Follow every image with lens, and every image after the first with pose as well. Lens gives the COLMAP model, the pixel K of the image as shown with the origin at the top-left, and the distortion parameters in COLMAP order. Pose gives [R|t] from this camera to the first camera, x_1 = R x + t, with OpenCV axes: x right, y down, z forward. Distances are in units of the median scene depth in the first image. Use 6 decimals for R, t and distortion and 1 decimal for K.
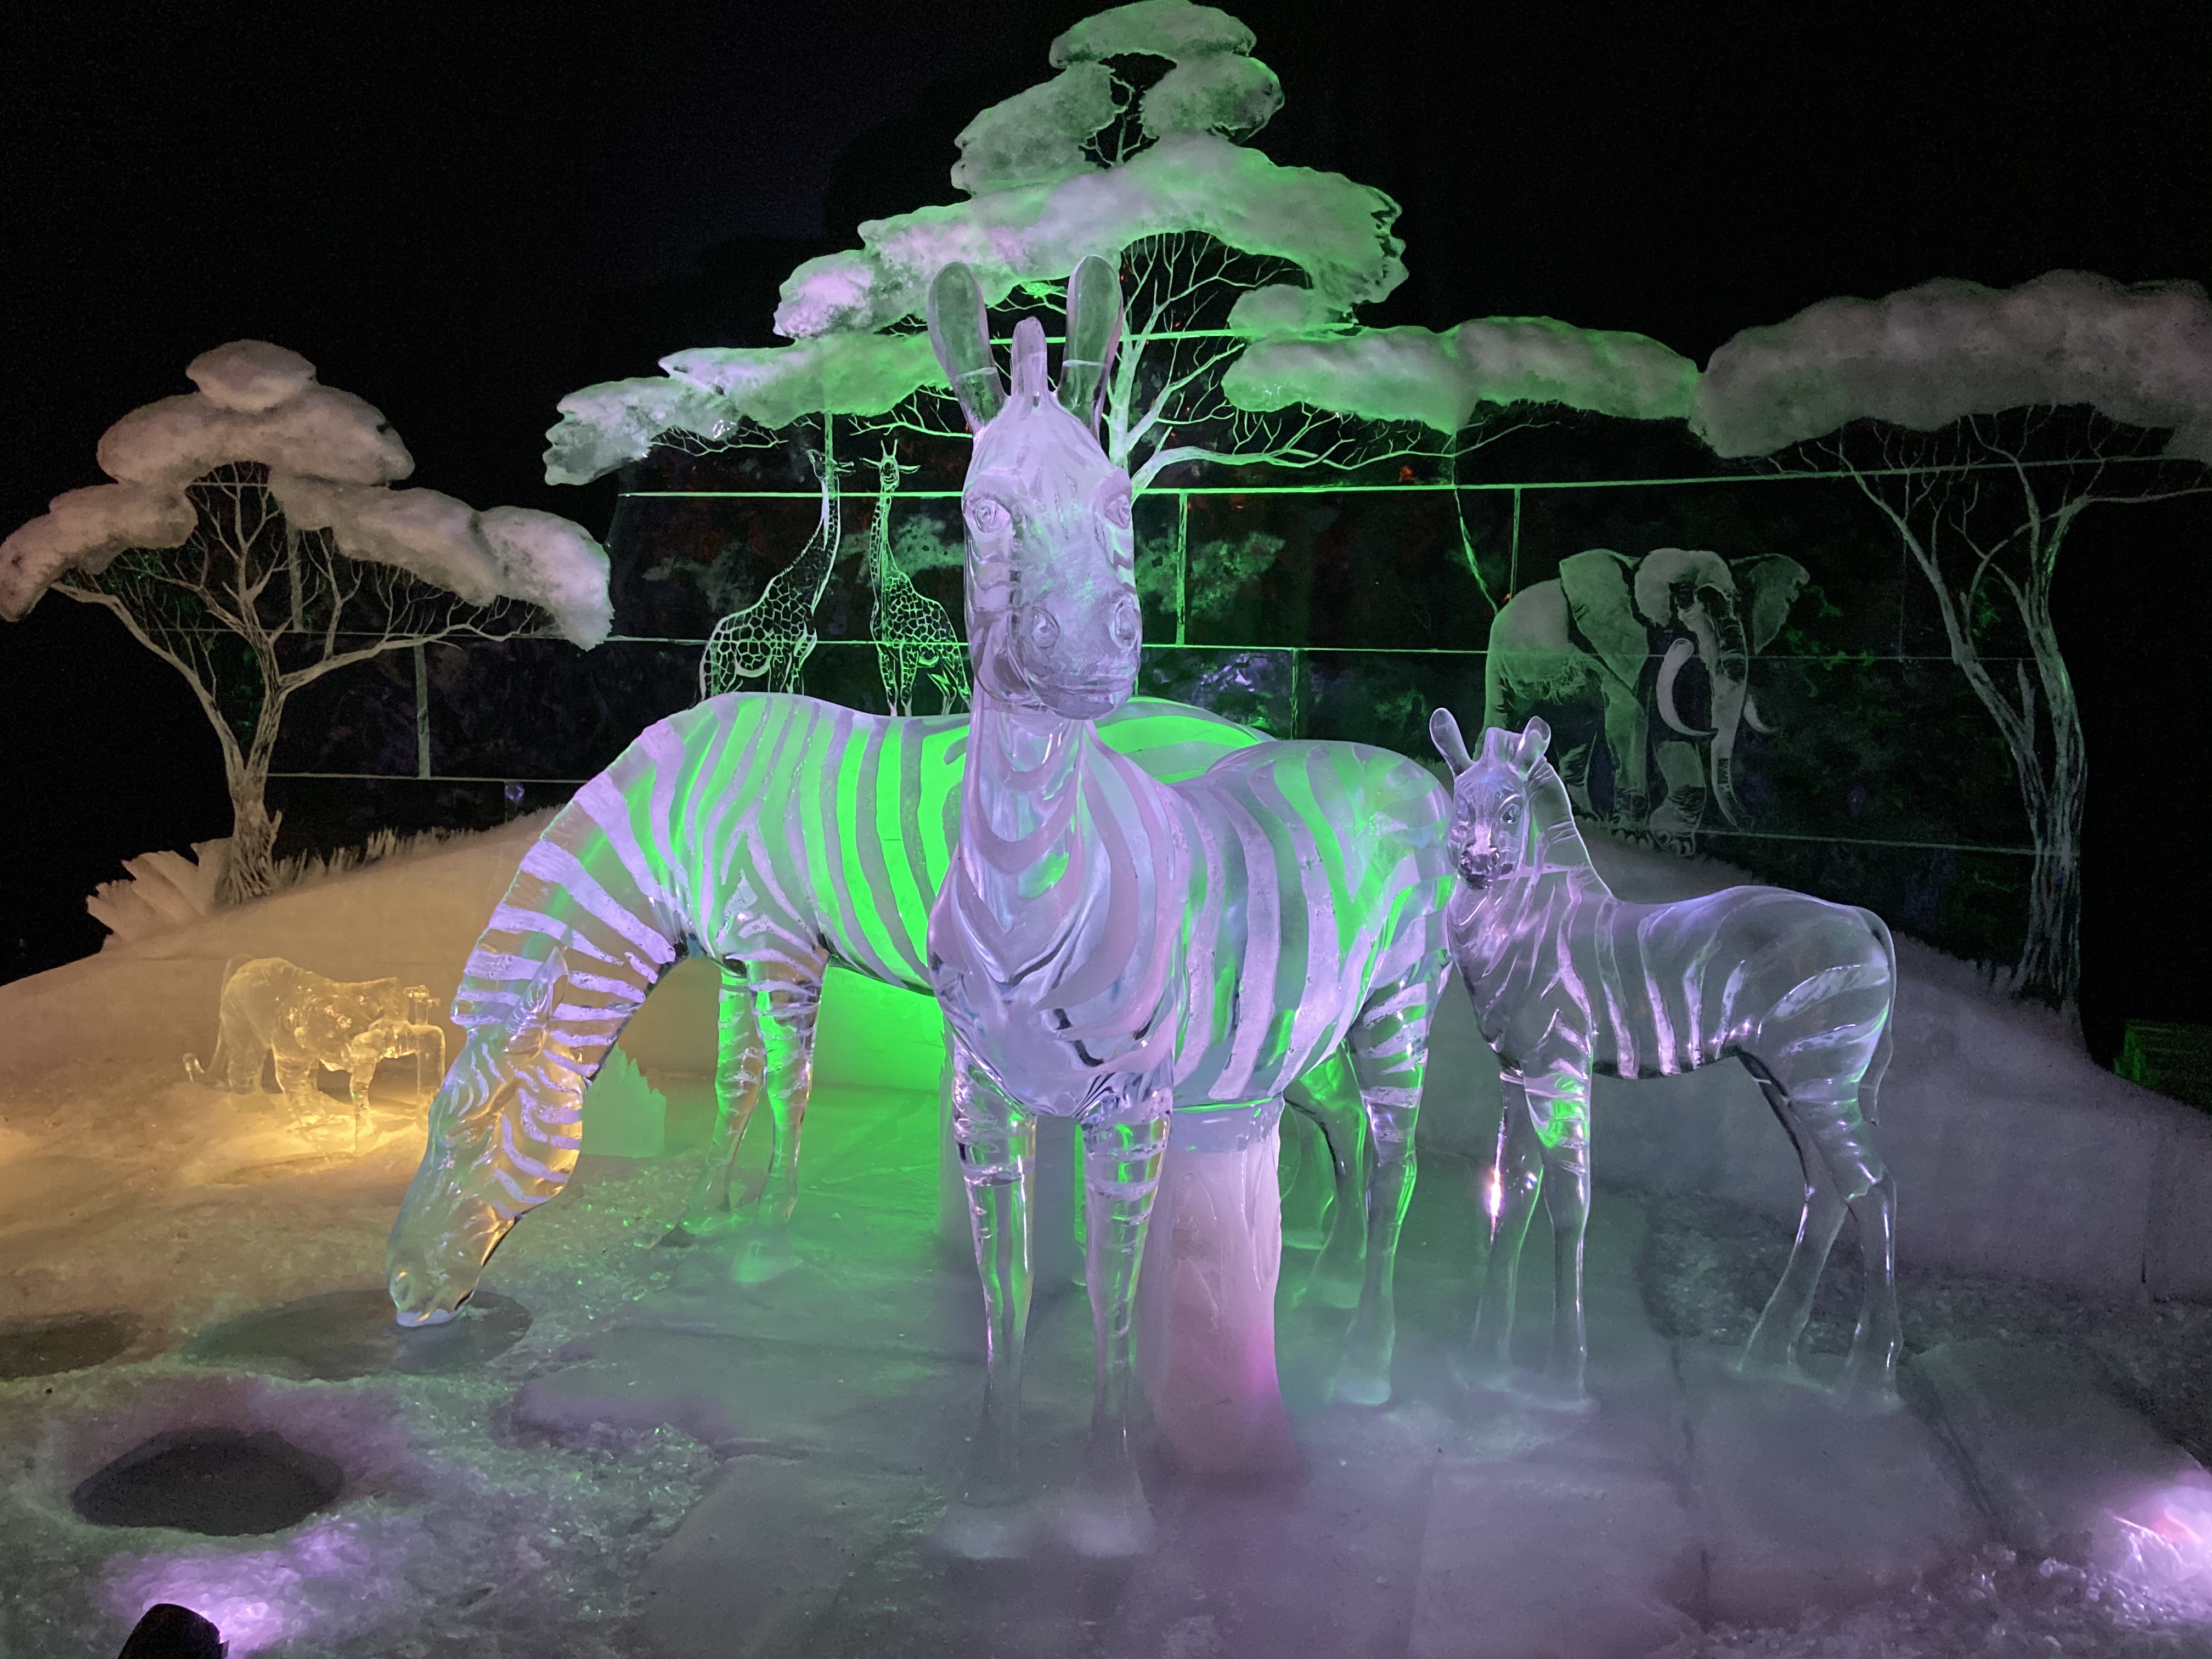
lens RADIAL K [[1670.9, 0, 1103.3], [0, 1670.9, 809.4], [0, 0, 1]] dist [0.130553, -0.167460]
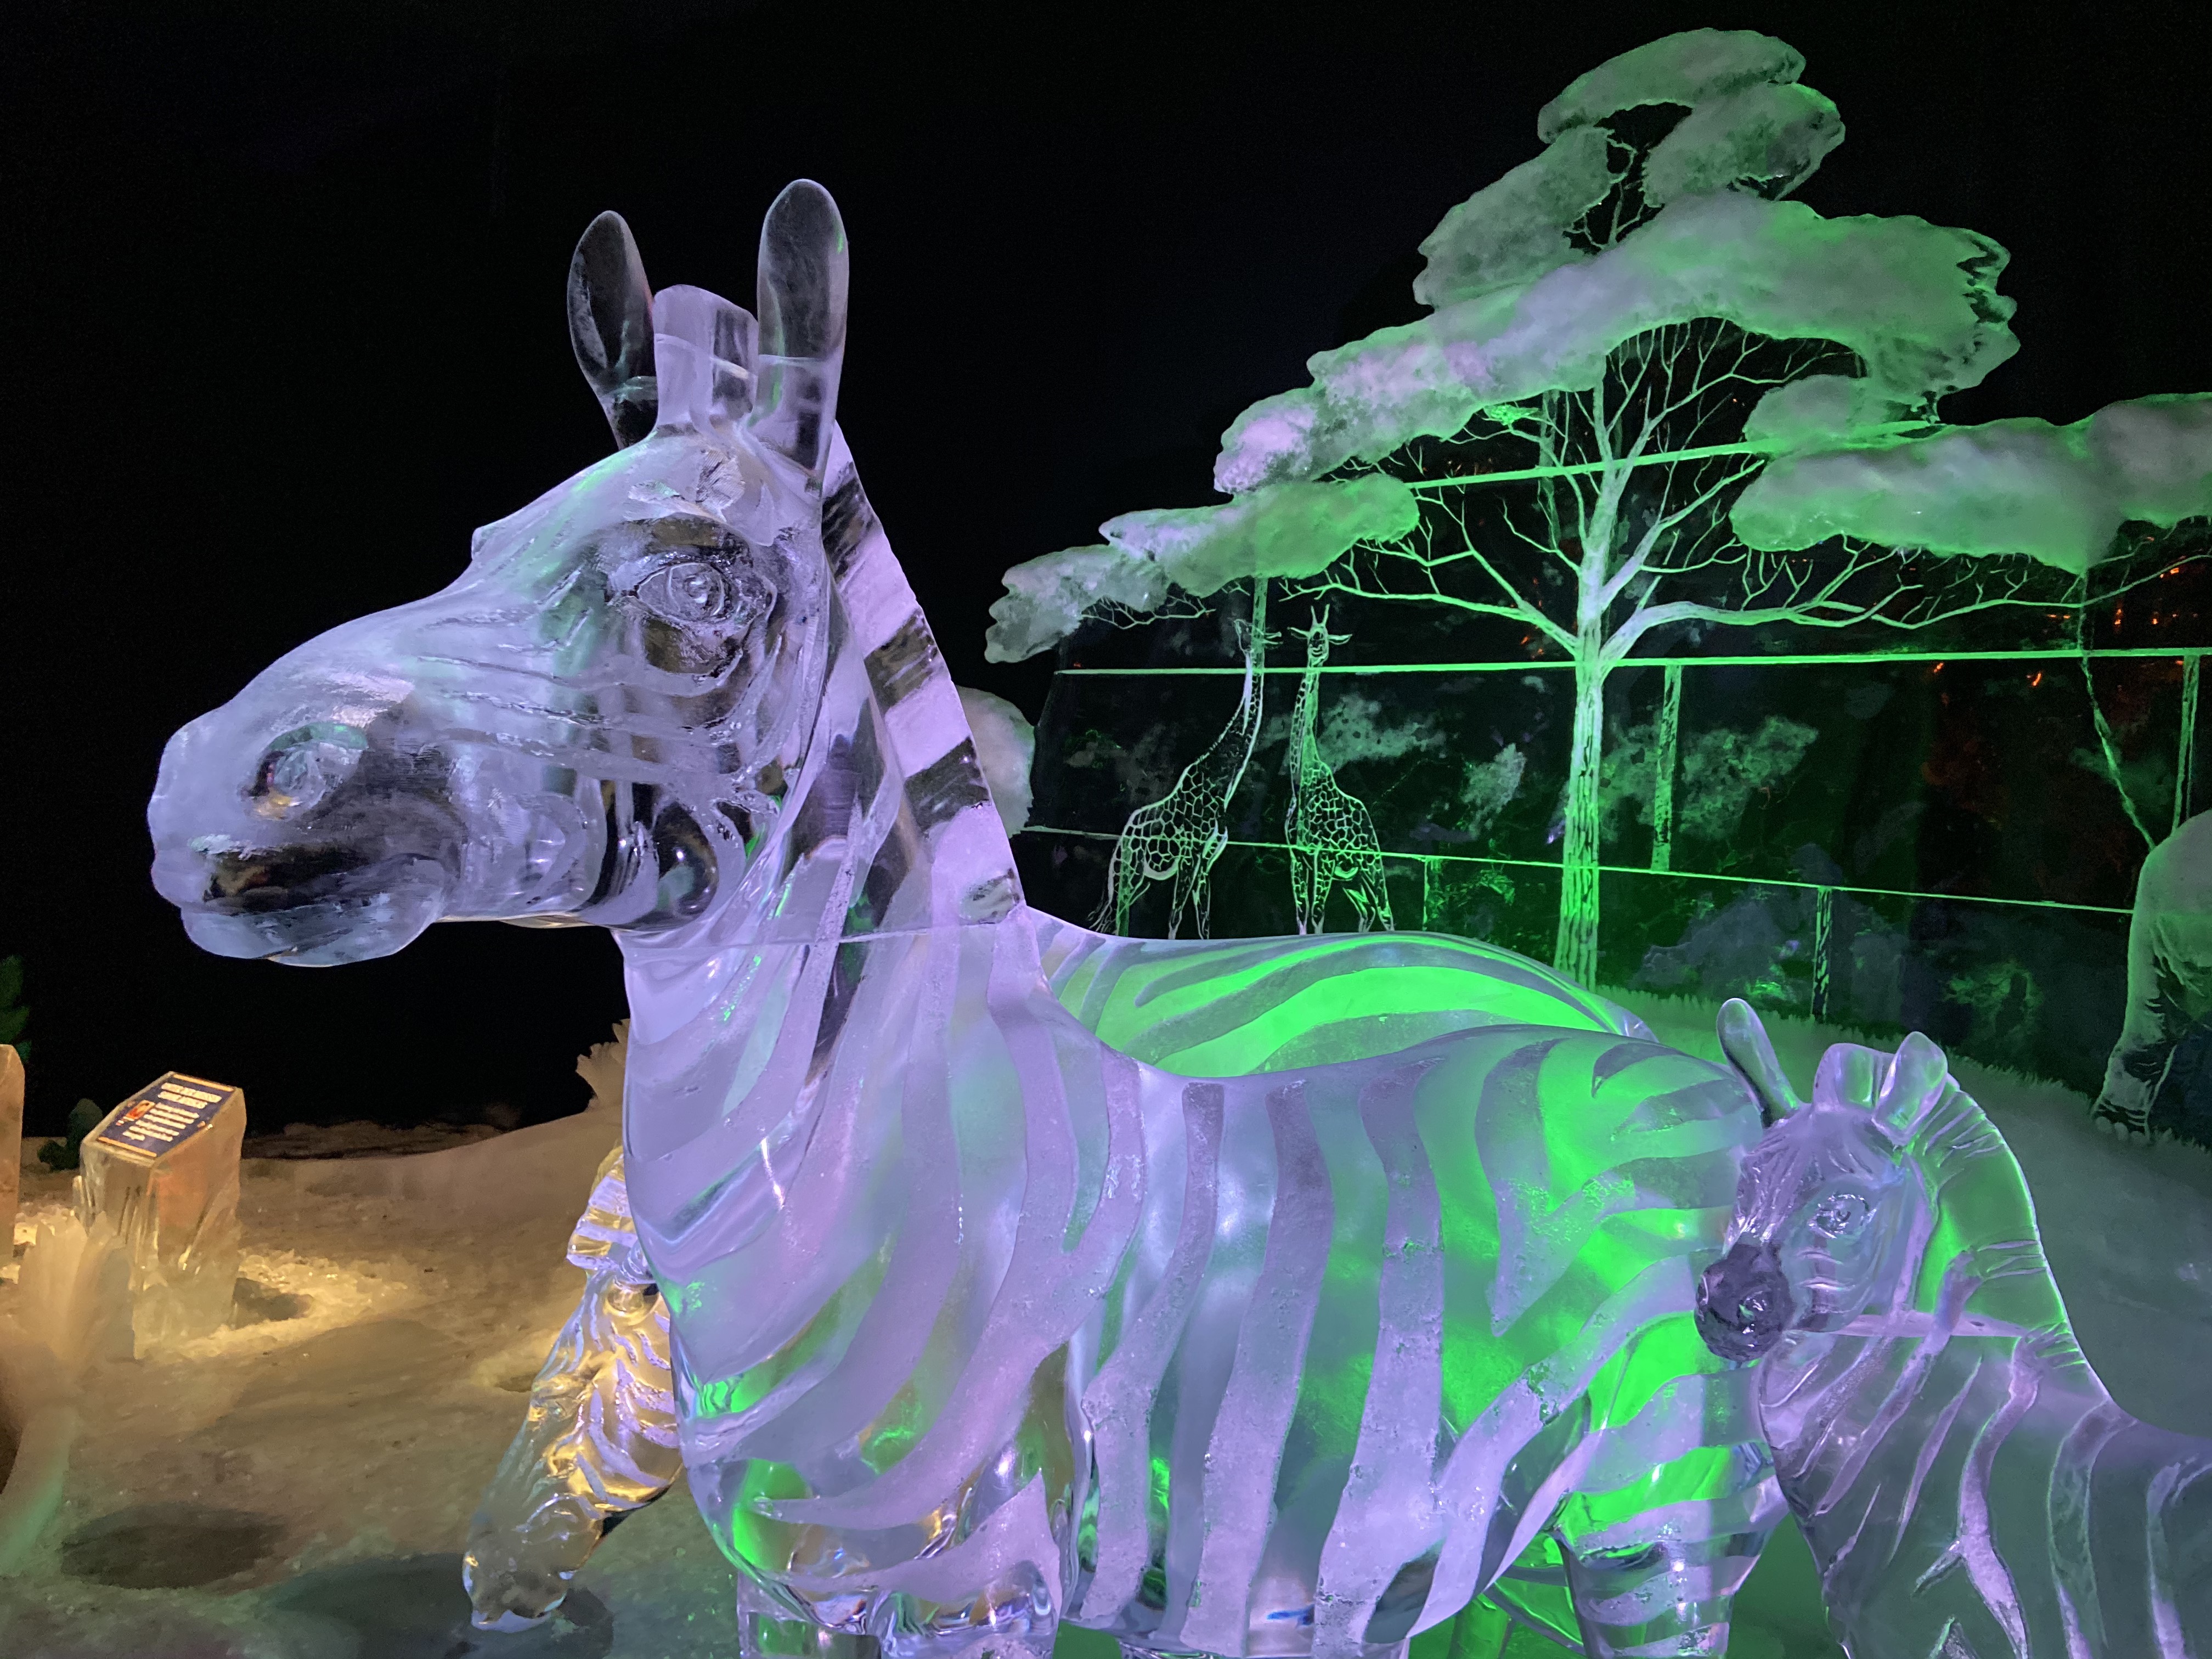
lens RADIAL K [[1670.9, 0, 1103.3], [0, 1670.9, 809.4], [0, 0, 1]] dist [0.130553, -0.167460]
pose [[0.887840, 0.042078, -0.458225, 0.166164], [-0.098585, 0.990082, -0.100096, -0.028065], [0.449468, 0.134043, 0.883182, 0.246472]]
